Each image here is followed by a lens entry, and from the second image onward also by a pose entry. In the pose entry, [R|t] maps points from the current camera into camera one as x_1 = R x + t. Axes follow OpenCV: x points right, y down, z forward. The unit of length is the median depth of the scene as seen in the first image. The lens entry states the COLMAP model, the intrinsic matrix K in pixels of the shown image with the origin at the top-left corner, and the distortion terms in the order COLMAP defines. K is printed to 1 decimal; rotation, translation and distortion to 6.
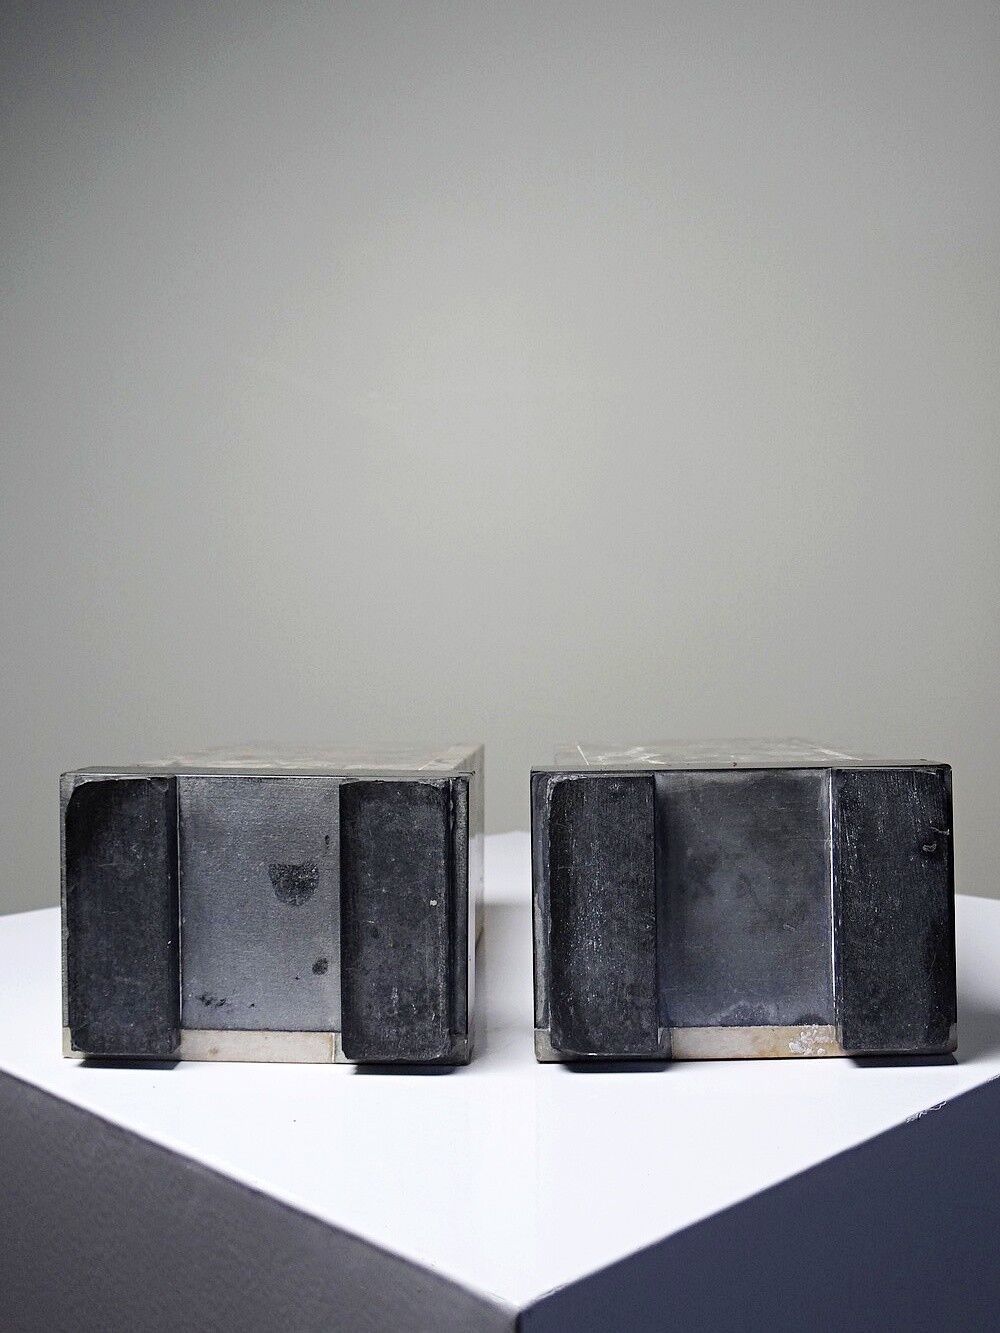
lens RADIAL K [[1504.1, 0, 497.7], [0, 1504.1, 658.2], [0, 0, 1]] dist [0.000392, 0.000000]
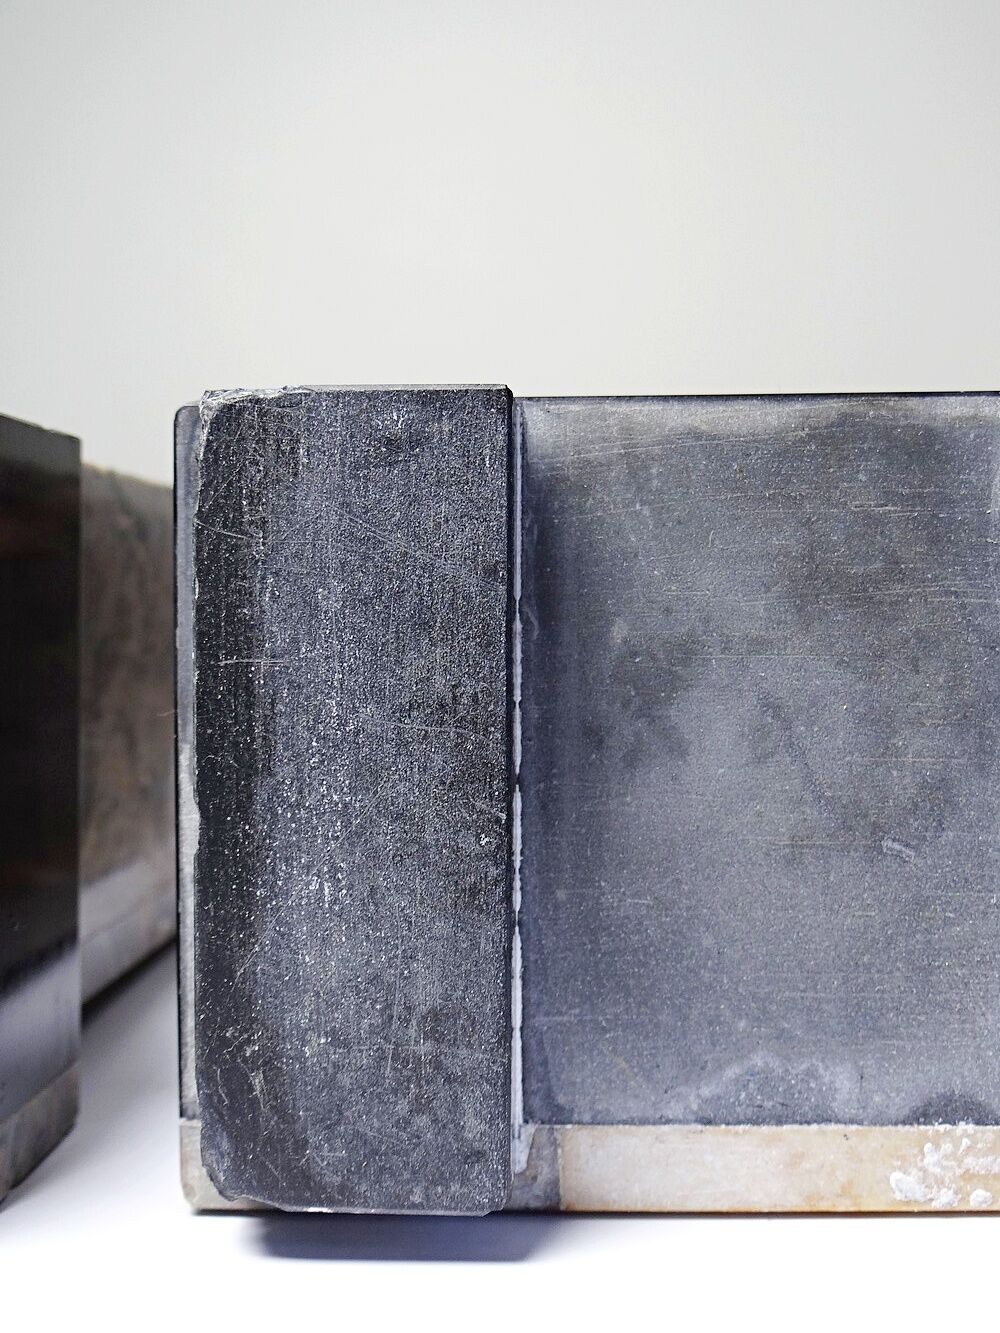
lens RADIAL K [[1504.1, 0, 500.8], [0, 1504.1, 674.2], [0, 0, 1]] dist [0.000392, 0.000000]
pose [[0.999909, 0.013216, -0.002776, 0.101501], [-0.013057, 0.998603, 0.051197, 0.121594], [0.003449, -0.051156, 0.998685, 0.651961]]
